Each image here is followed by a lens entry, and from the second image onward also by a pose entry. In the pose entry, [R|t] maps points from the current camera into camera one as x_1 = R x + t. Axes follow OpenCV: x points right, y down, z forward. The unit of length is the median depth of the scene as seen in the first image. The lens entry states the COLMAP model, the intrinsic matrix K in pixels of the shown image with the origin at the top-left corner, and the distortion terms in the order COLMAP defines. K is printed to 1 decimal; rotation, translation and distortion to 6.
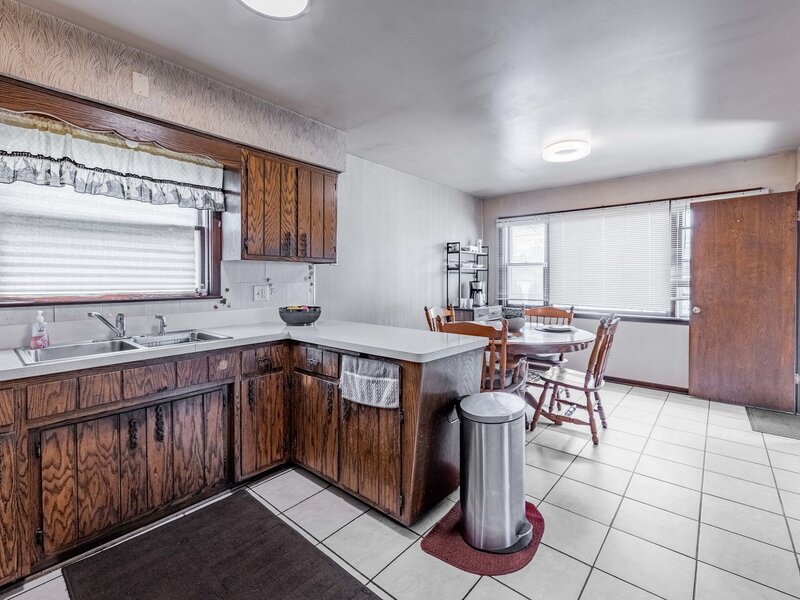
lens RADIAL K [[365.2, 0, 399.8], [0, 365.2, 285.9], [0, 0, 1]] dist [0.009825, -0.001115]
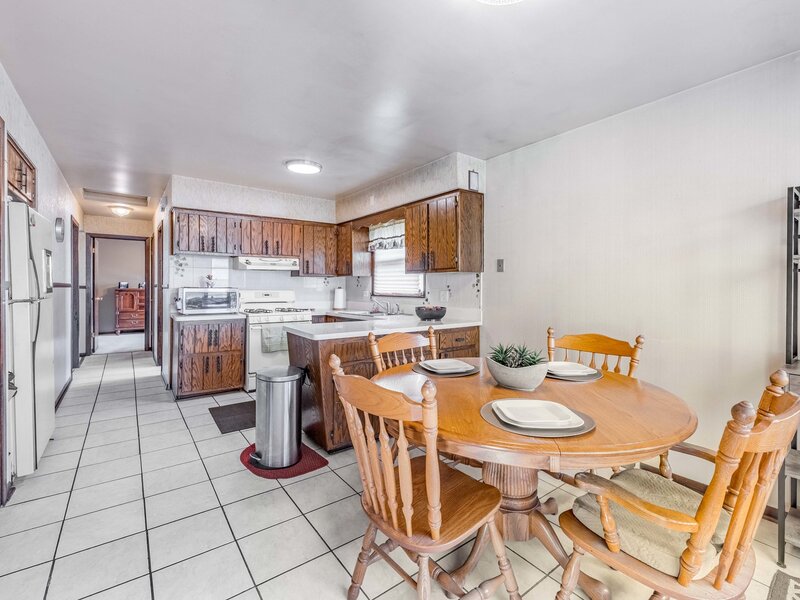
lens RADIAL K [[375.7, 0, 397.3], [0, 375.7, 292.1], [0, 0, 1]] dist [0.008572, -0.000068]
pose [[-0.220615, 0.010072, -0.975309, 1.366363], [-0.023408, 0.999604, 0.015618, -0.017577], [0.975080, 0.026276, -0.220292, 1.492228]]
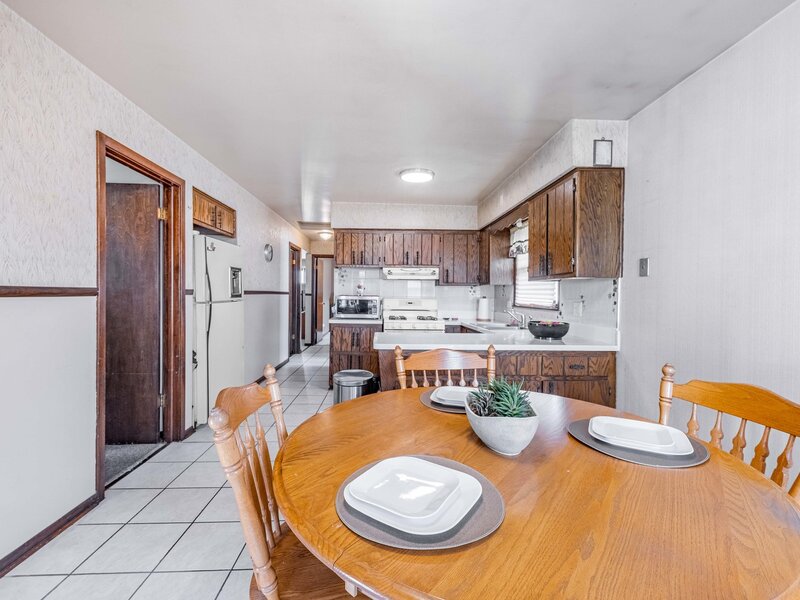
lens RADIAL K [[362.6, 0, 393.1], [0, 362.6, 303.9], [0, 0, 1]] dist [0.014453, 0.000035]
pose [[-0.730903, 0.004306, -0.682468, 0.985947], [-0.029774, 0.998827, 0.038190, -0.027410], [0.681832, 0.048233, -0.729917, 1.849996]]
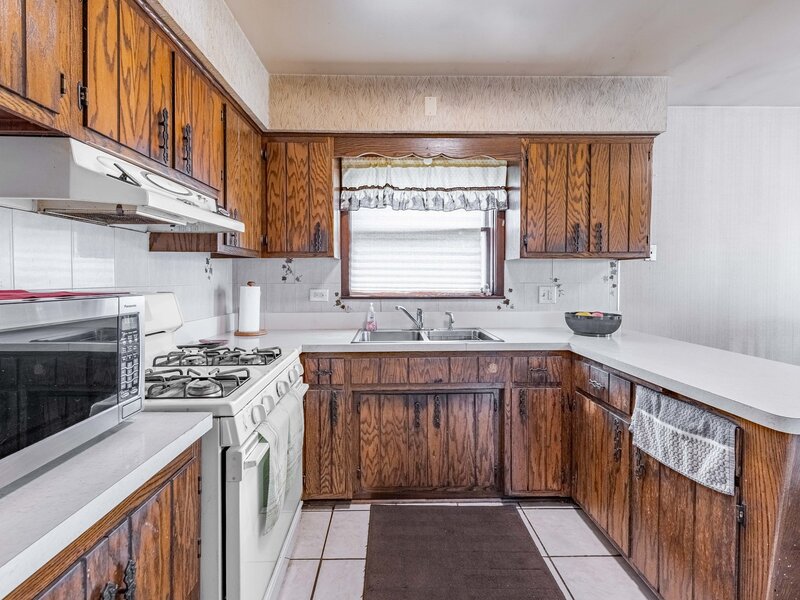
lens RADIAL K [[365.2, 0, 399.8], [0, 365.2, 285.9], [0, 0, 1]] dist [0.009825, -0.001115]
pose [[0.664456, 0.014619, -0.747185, 0.068233], [-0.015043, 0.999868, 0.006185, -0.002764], [0.747176, 0.007130, 0.664588, 0.169194]]
